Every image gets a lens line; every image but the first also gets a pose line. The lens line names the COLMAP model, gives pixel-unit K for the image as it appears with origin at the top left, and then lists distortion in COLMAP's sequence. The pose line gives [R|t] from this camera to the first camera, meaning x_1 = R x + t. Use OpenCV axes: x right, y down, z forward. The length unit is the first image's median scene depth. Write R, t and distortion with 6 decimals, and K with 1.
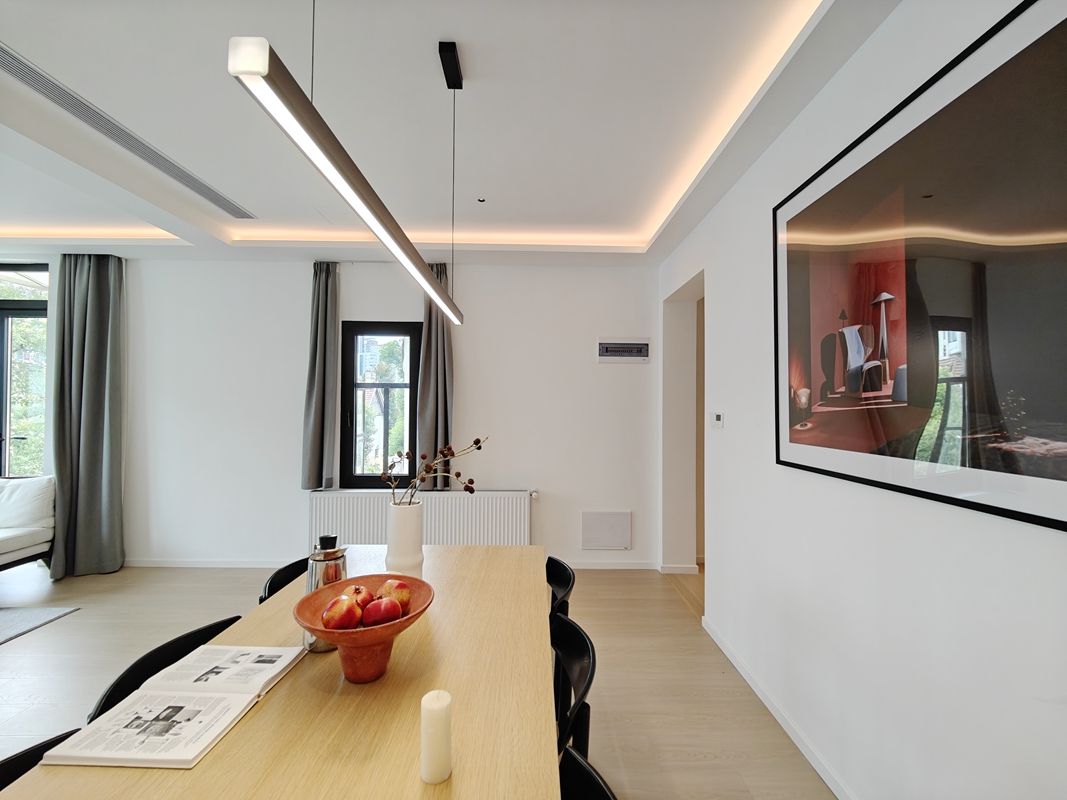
lens RADIAL K [[450.8, 0, 535.7], [0, 450.8, 405.6], [0, 0, 1]] dist [-0.000586, -0.000187]
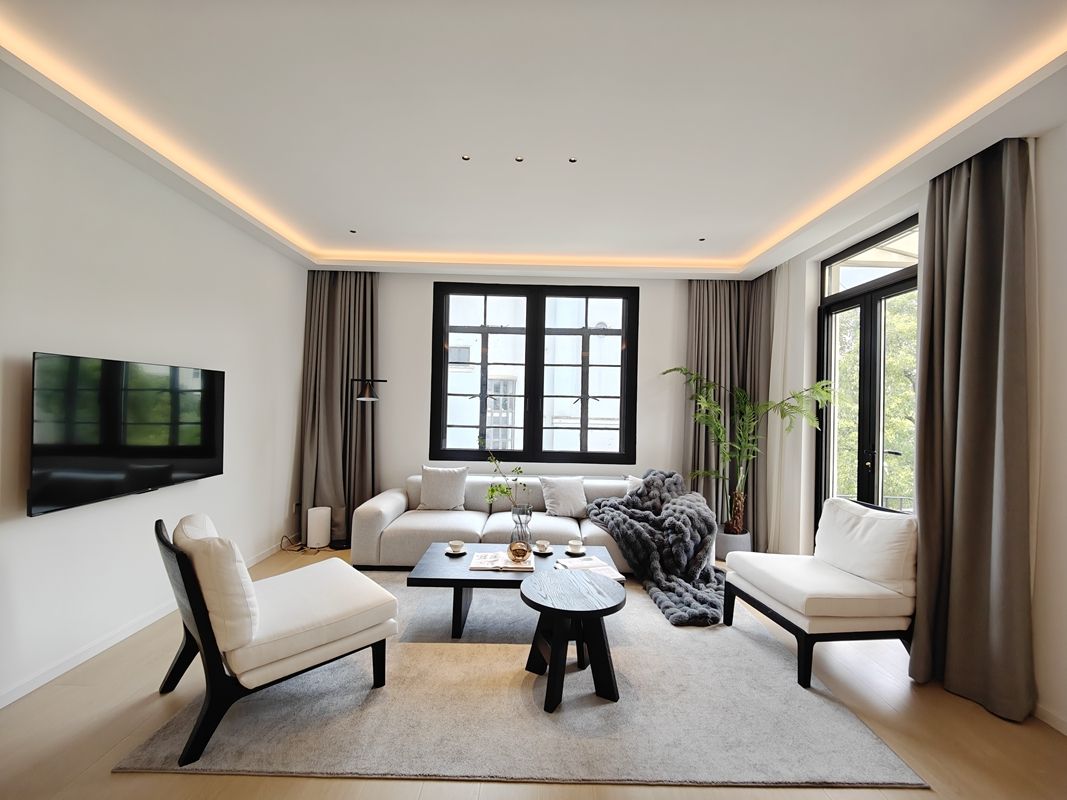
lens RADIAL K [[463.2, 0, 533.5], [0, 463.2, 400.0], [0, 0, 1]] dist [0.025355, -0.014622]
pose [[0.019442, -0.018797, -0.999634, -0.380150], [-0.020705, 0.999601, -0.019199, 0.010447], [0.999597, 0.021071, 0.019045, 0.409625]]
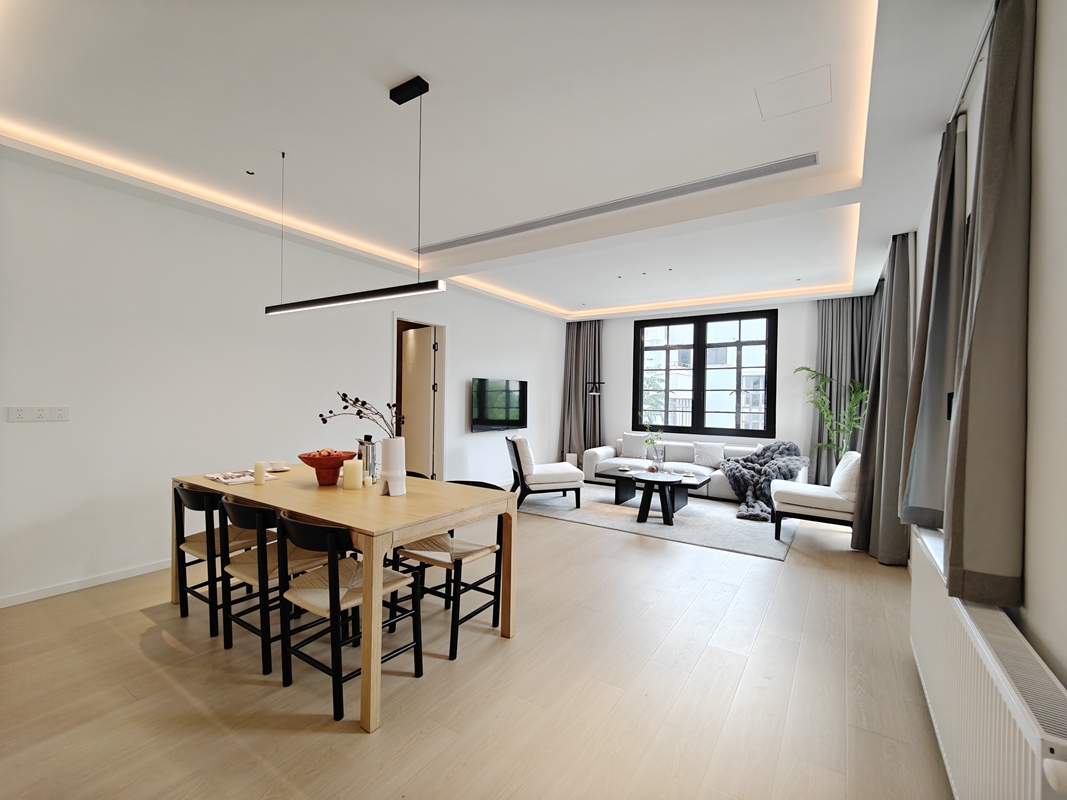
lens RADIAL K [[463.2, 0, 533.5], [0, 463.2, 400.0], [0, 0, 1]] dist [0.025355, -0.014622]
pose [[-0.540080, -0.014924, -0.841481, 0.310049], [-0.019822, 0.999791, -0.005009, 0.037954], [0.841380, 0.013975, -0.540263, 0.890884]]
